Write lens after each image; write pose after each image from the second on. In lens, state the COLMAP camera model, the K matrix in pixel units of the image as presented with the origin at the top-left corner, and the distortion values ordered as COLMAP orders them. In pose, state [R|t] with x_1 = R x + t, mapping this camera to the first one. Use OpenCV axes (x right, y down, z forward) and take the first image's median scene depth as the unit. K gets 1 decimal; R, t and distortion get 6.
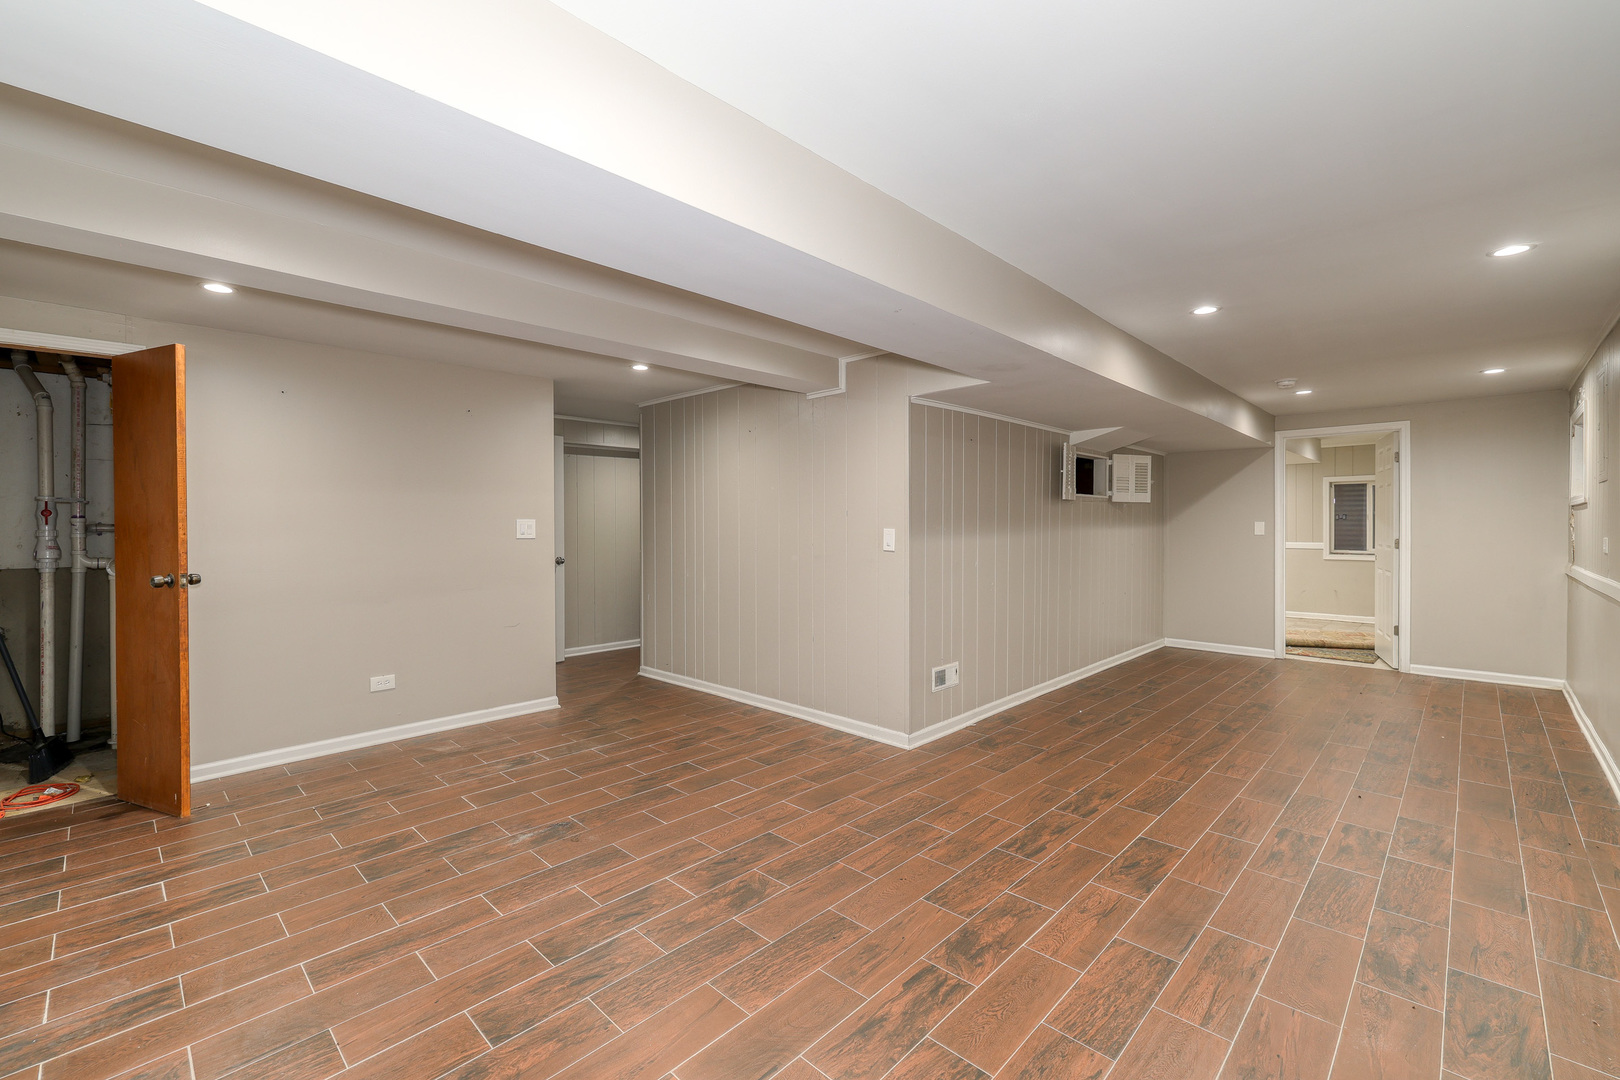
lens RADIAL K [[688.4, 0, 810.8], [0, 688.4, 533.3], [0, 0, 1]] dist [-0.000239, 0.000742]
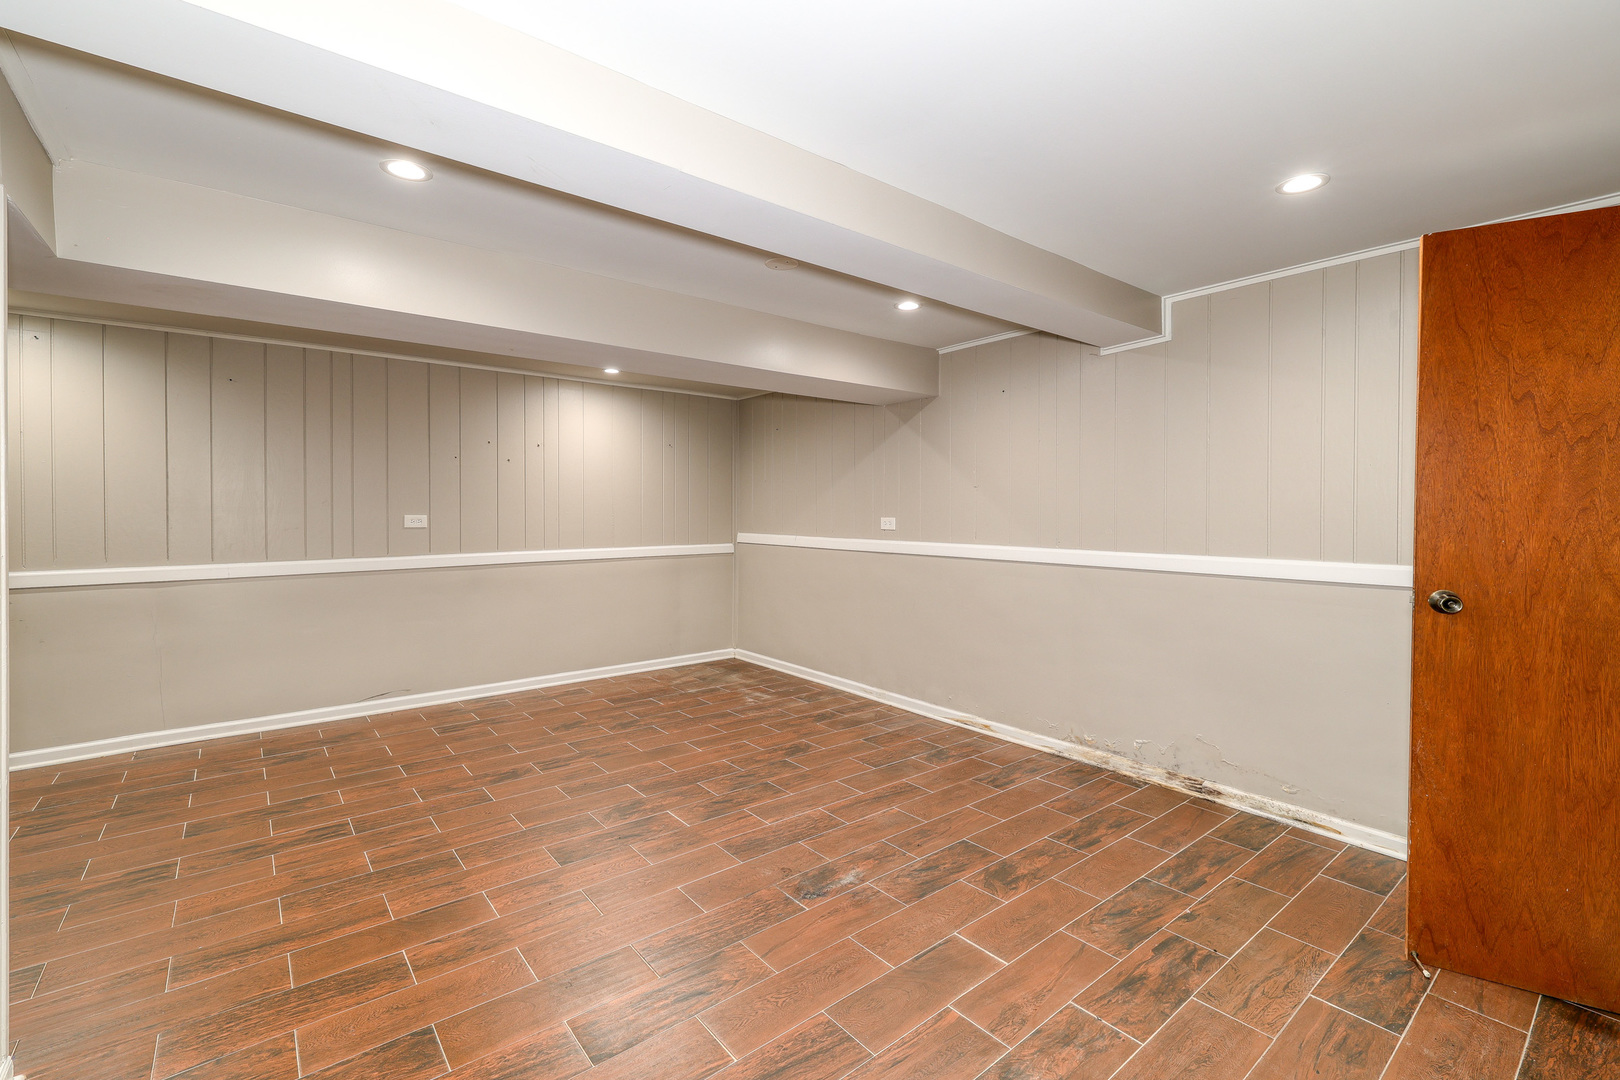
lens RADIAL K [[688.4, 0, 810.8], [0, 688.4, 533.3], [0, 0, 1]] dist [-0.000239, 0.000742]
pose [[-0.993297, -0.003128, 0.115544, -0.505665], [0.002448, 0.998840, 0.048084, -0.013776], [-0.115560, 0.048044, -0.992138, 1.961132]]
